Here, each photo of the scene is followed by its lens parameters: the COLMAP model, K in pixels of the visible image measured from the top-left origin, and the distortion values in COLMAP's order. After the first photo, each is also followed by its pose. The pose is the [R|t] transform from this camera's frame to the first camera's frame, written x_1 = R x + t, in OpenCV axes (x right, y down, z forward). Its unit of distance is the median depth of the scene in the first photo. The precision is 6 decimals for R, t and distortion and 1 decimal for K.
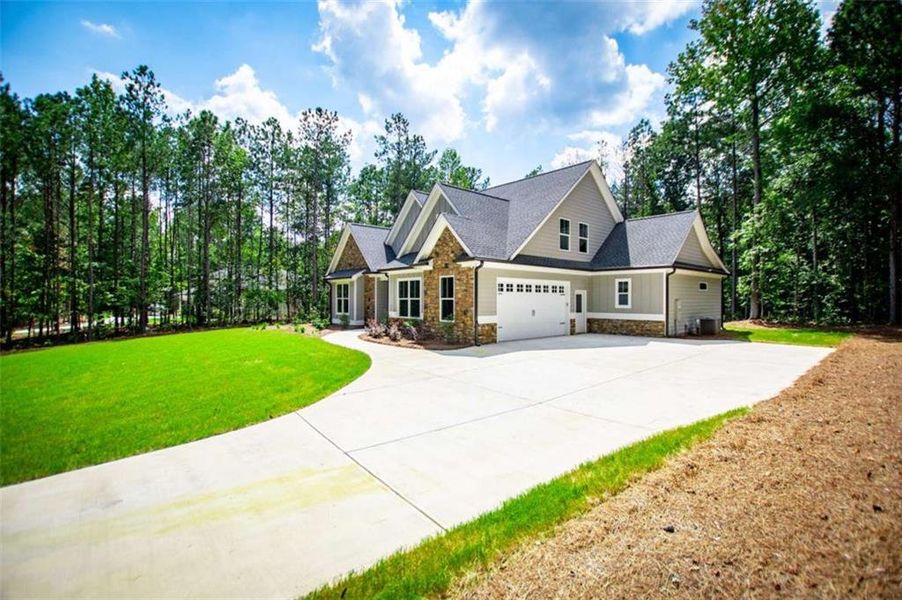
lens RADIAL K [[406.8, 0, 457.6], [0, 406.8, 301.0], [0, 0, 1]] dist [-0.031172, 0.004496]
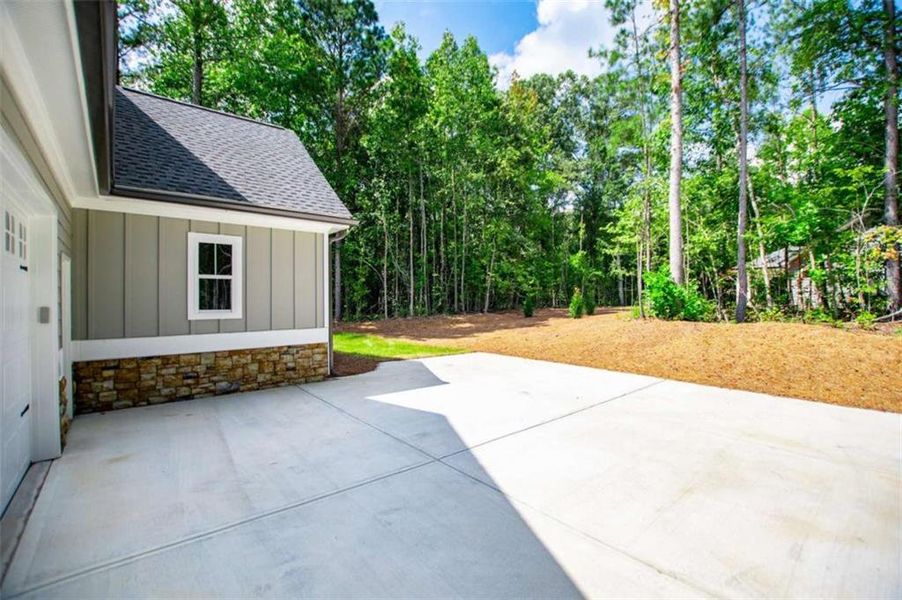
lens RADIAL K [[393.6, 0, 451.0], [0, 393.6, 300.0], [0, 0, 1]] dist [-0.023810, 0.001067]
pose [[0.020038, -0.003700, 0.999792, 0.074666], [0.009812, 0.999946, 0.003504, 0.002098], [-0.999751, 0.009739, 0.020073, 0.785913]]
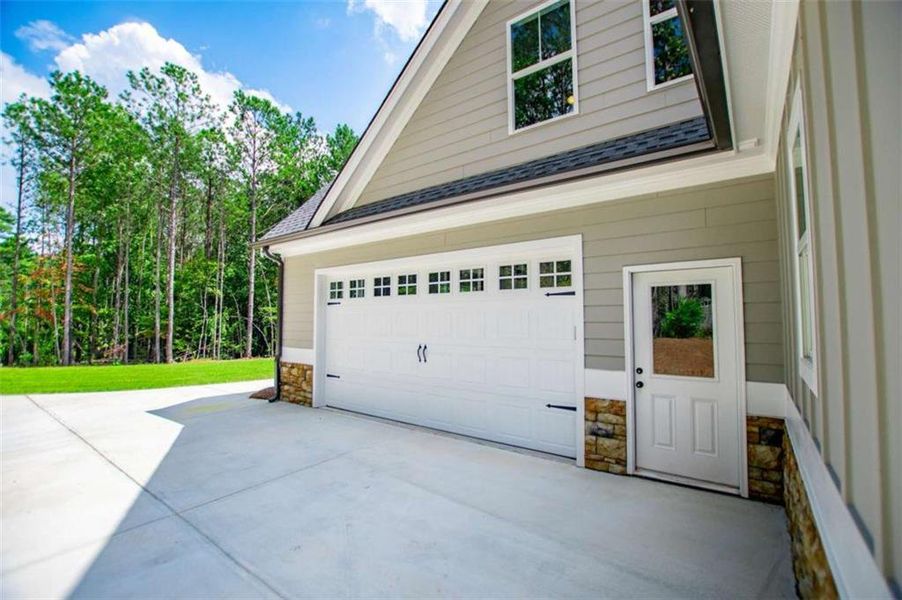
lens RADIAL K [[398.0, 0, 457.4], [0, 398.0, 301.4], [0, 0, 1]] dist [-0.029908, 0.002972]
pose [[0.192916, -0.046340, -0.980120, 0.488593], [0.001773, 0.998899, -0.046879, 0.000989], [0.981214, 0.007306, 0.192785, 0.889026]]
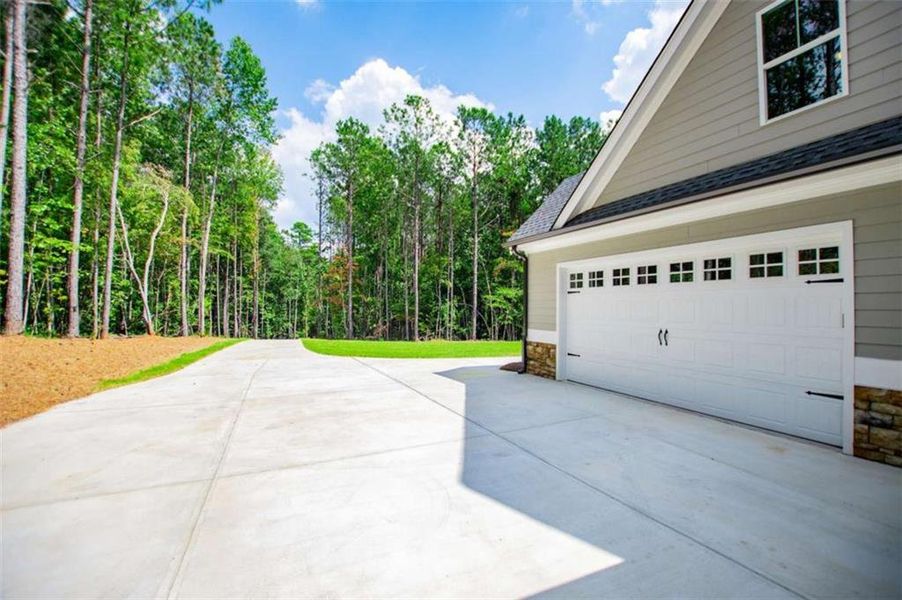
lens RADIAL K [[406.8, 0, 457.6], [0, 406.8, 301.0], [0, 0, 1]] dist [-0.031172, 0.004496]
pose [[-0.292732, -0.017258, -0.956039, 0.560531], [-0.006642, 0.999850, -0.016015, 0.002563], [0.956172, 0.001662, -0.292802, 0.854316]]
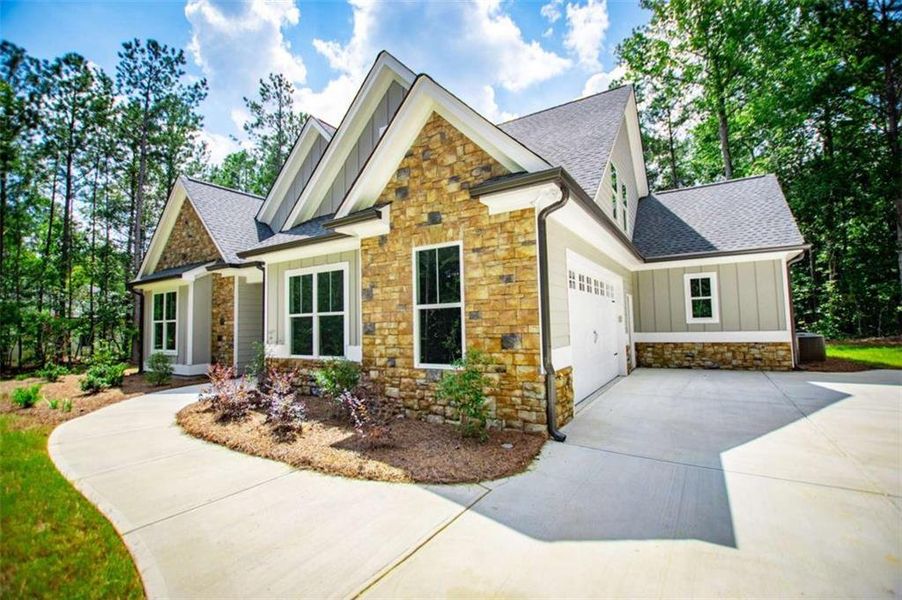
lens RADIAL K [[398.0, 0, 457.4], [0, 398.0, 301.4], [0, 0, 1]] dist [-0.029908, 0.002972]
pose [[0.958329, -0.009258, 0.285518, -0.094942], [0.027782, 0.997757, -0.060896, 0.011143], [-0.284314, 0.066290, 0.956437, 0.550096]]
